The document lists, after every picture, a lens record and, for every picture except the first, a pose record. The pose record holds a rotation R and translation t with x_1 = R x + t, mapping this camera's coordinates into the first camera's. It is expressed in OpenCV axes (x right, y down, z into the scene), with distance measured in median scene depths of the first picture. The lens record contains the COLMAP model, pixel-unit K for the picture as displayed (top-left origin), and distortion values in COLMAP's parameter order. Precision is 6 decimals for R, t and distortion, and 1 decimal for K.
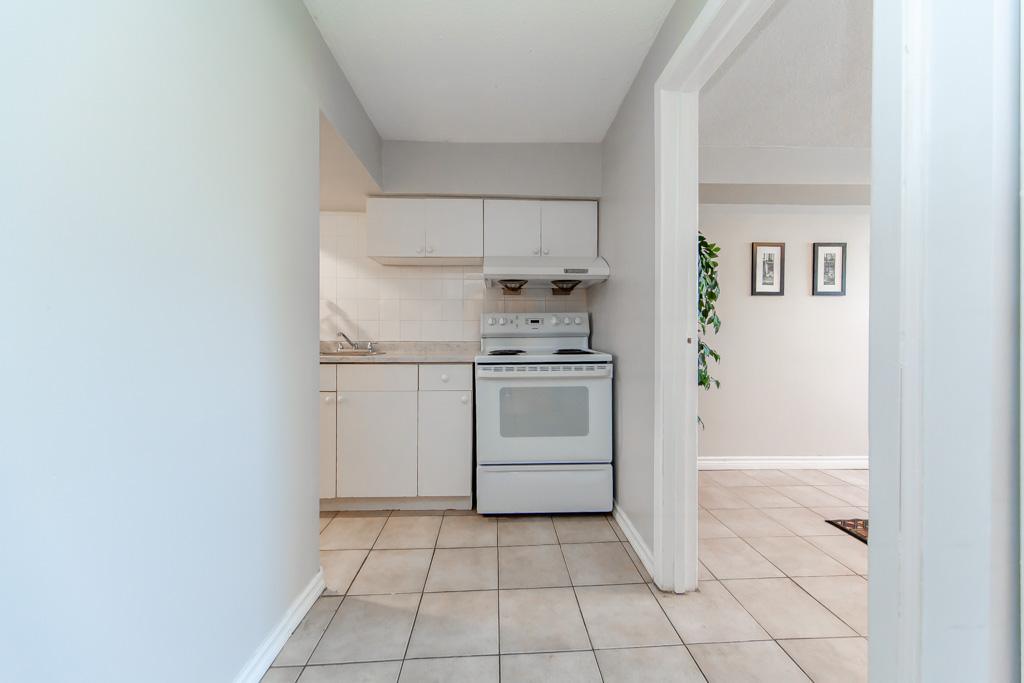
lens RADIAL K [[358.0, 0, 508.4], [0, 358.0, 341.5], [0, 0, 1]] dist [0.004006, -0.000593]
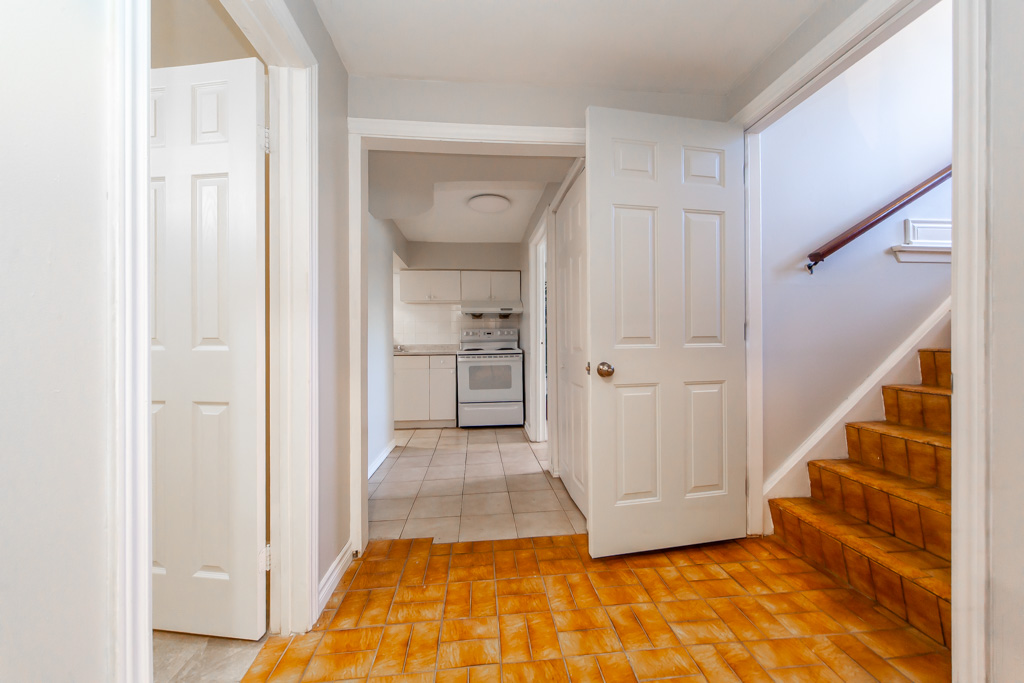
lens RADIAL K [[358.0, 0, 514.4], [0, 358.0, 341.6], [0, 0, 1]] dist [0.004006, -0.000593]
pose [[0.997631, -0.006626, 0.068478, 0.096099], [0.007105, 0.999952, -0.006751, 0.000422], [-0.068430, 0.007222, 0.997630, -1.088684]]
